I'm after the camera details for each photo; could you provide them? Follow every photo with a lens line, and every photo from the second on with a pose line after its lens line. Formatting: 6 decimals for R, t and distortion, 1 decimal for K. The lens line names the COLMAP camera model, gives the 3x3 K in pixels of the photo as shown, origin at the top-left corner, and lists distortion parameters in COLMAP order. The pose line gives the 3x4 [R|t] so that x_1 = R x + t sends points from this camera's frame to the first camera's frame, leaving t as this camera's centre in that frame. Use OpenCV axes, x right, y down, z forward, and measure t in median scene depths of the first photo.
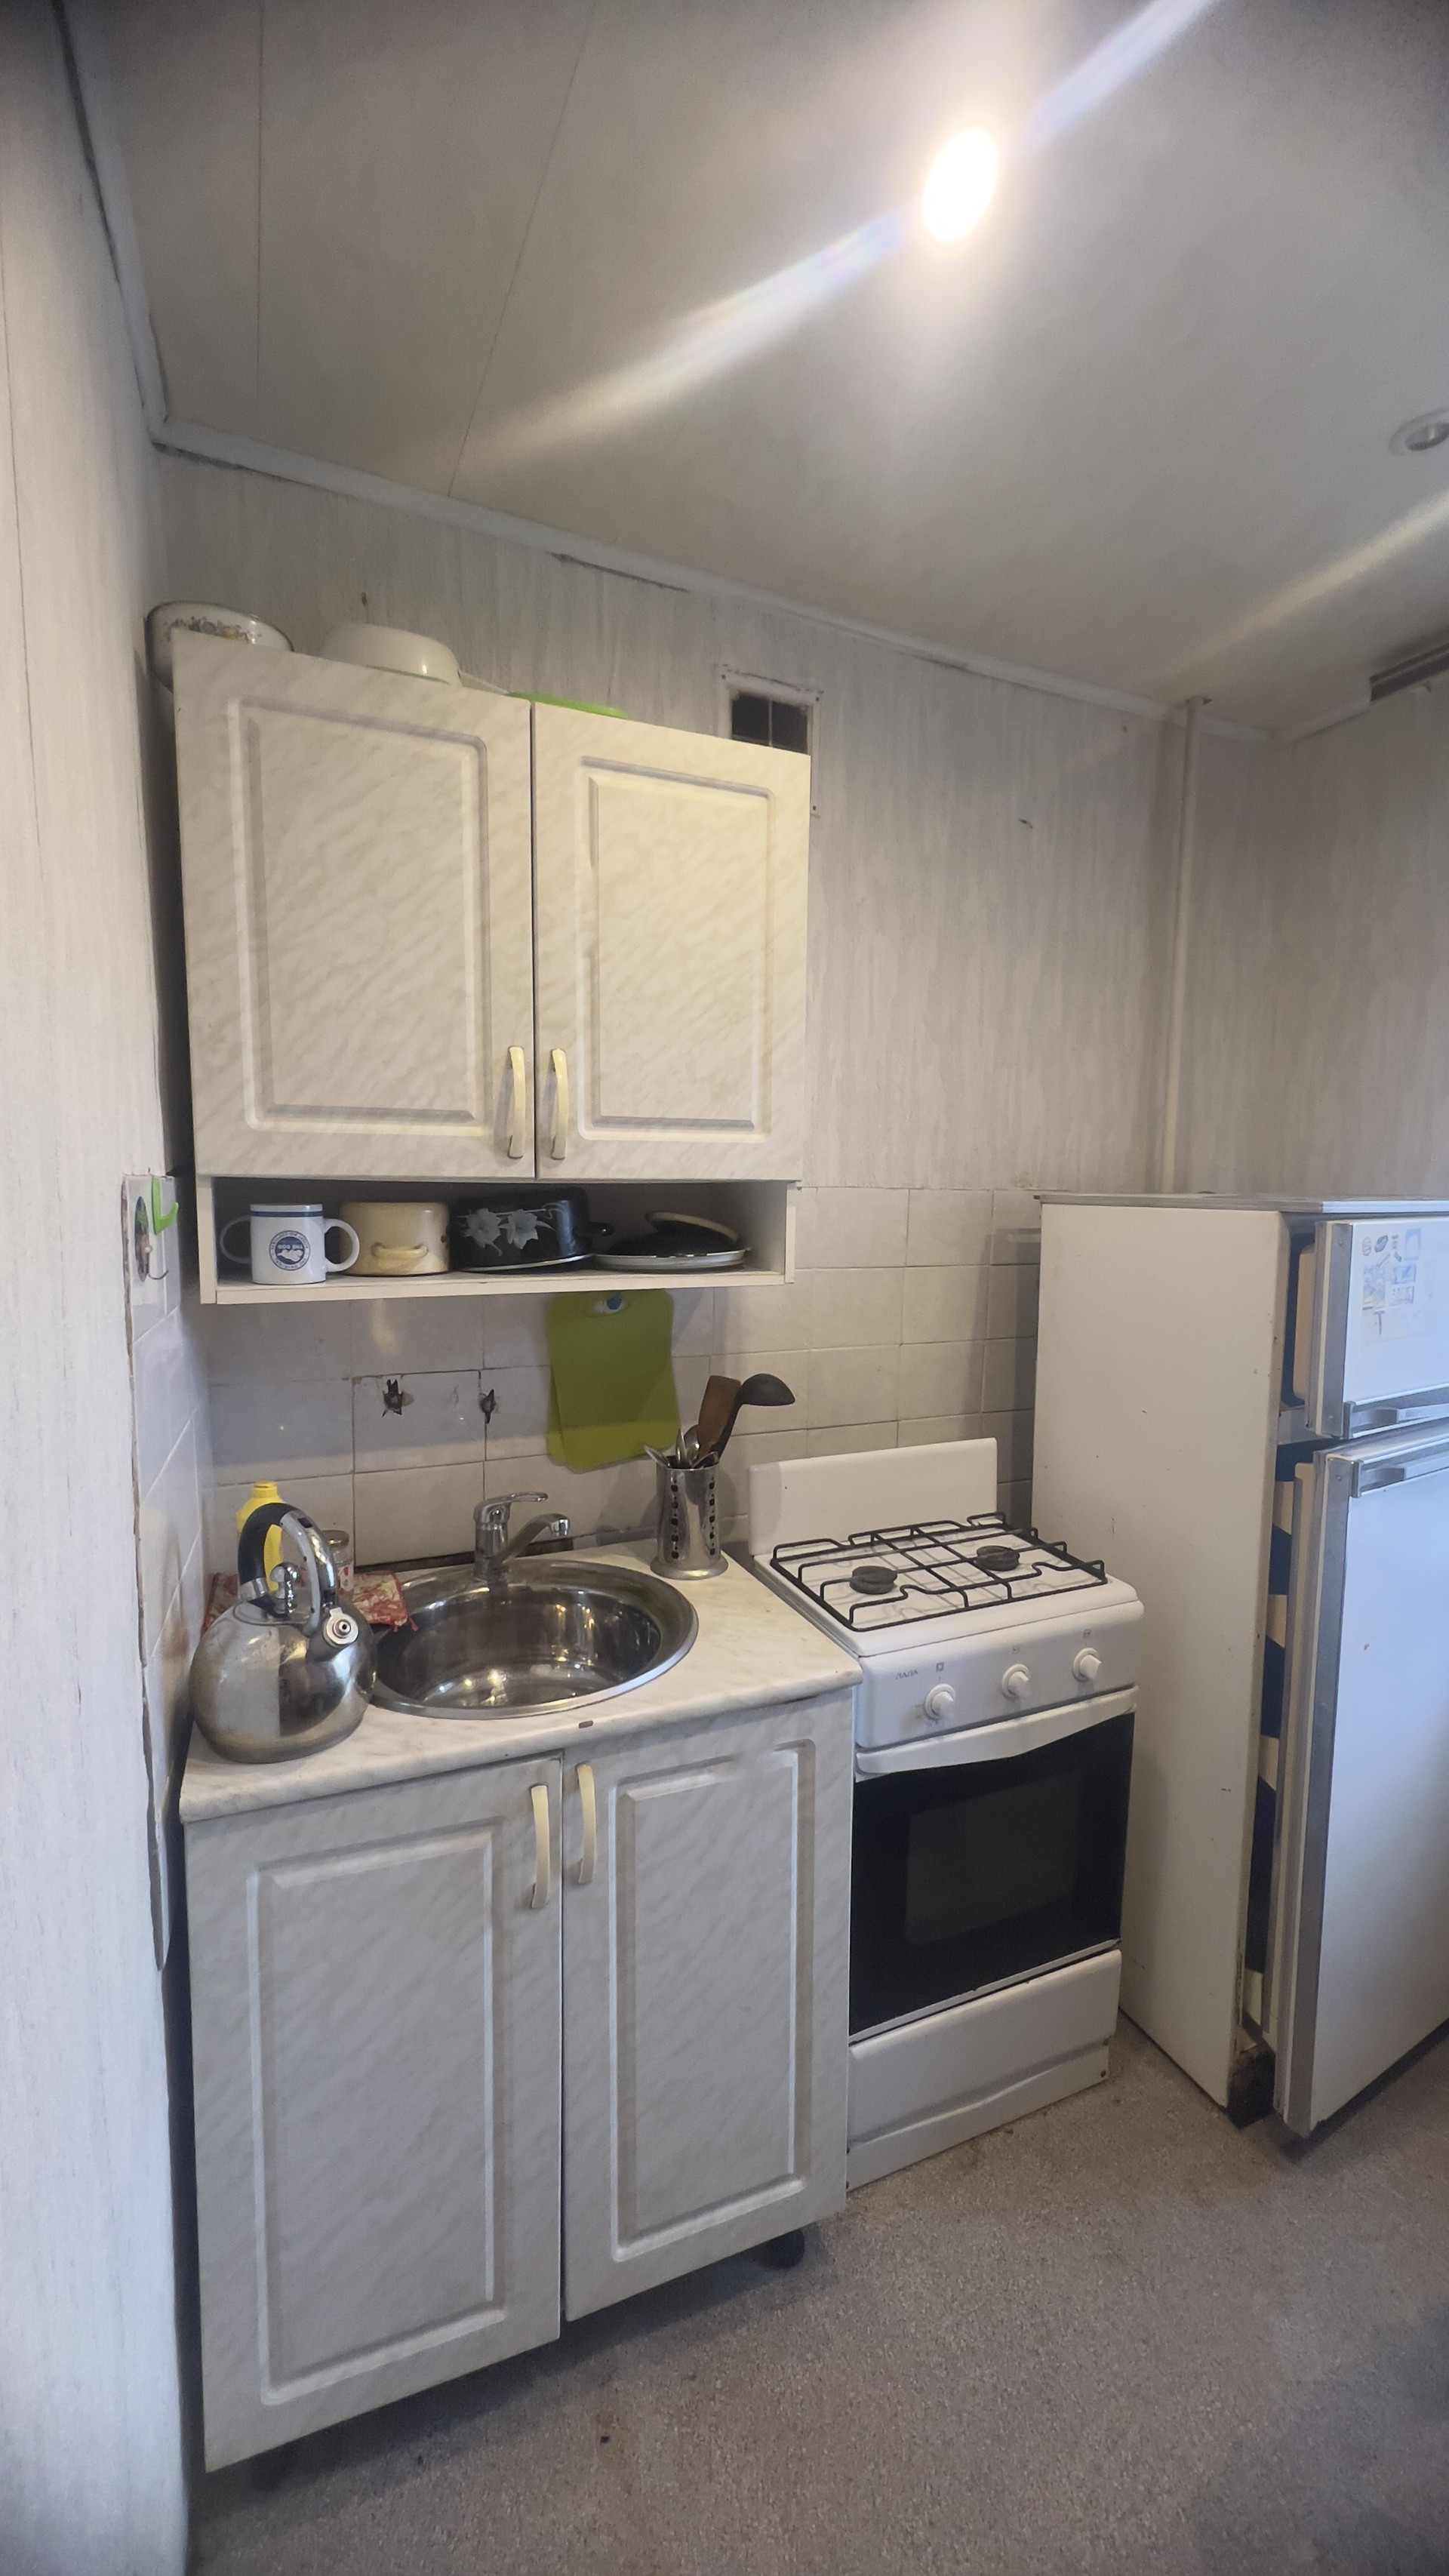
lens RADIAL K [[1023.7, 0, 724.5], [0, 1023.7, 1288.0], [0, 0, 1]] dist [-0.001901, -0.000227]
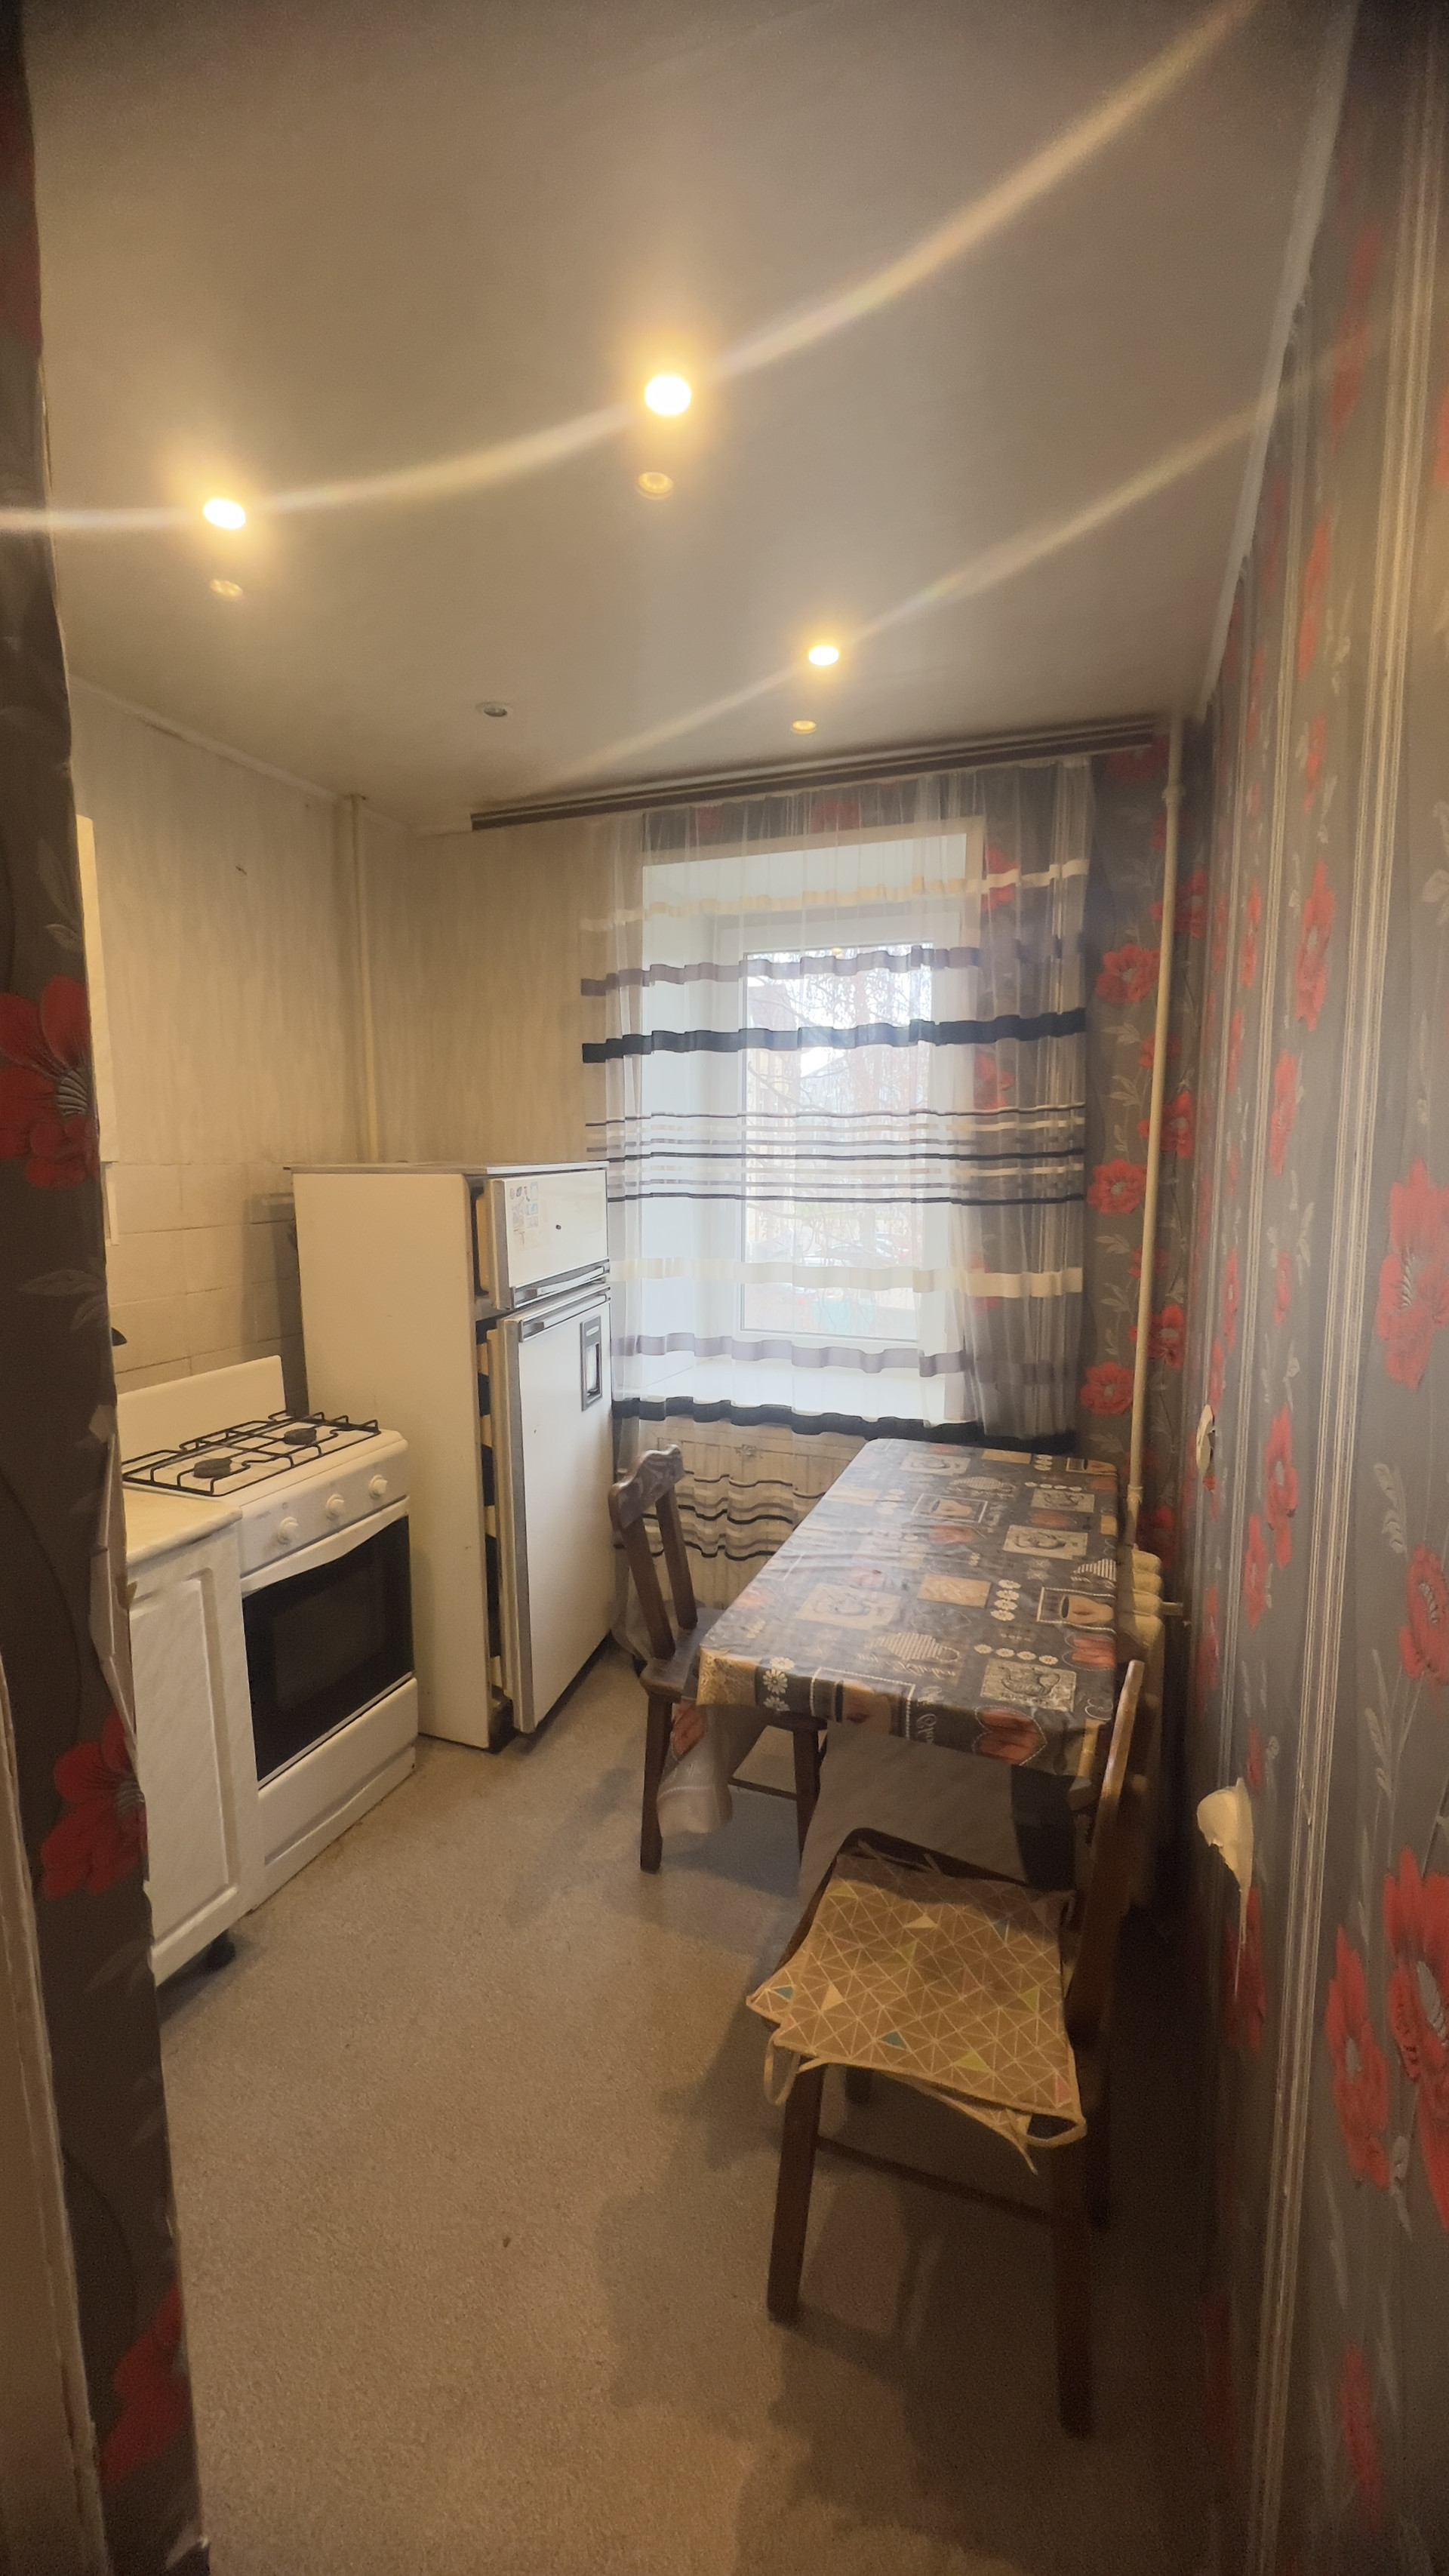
lens RADIAL K [[1023.7, 0, 724.5], [0, 1023.7, 1288.0], [0, 0, 1]] dist [-0.001901, -0.000227]
pose [[0.704193, -0.110843, 0.701303, -0.293499], [0.085484, 0.993790, 0.071235, 0.021651], [-0.704844, 0.009787, 0.709295, -0.397306]]
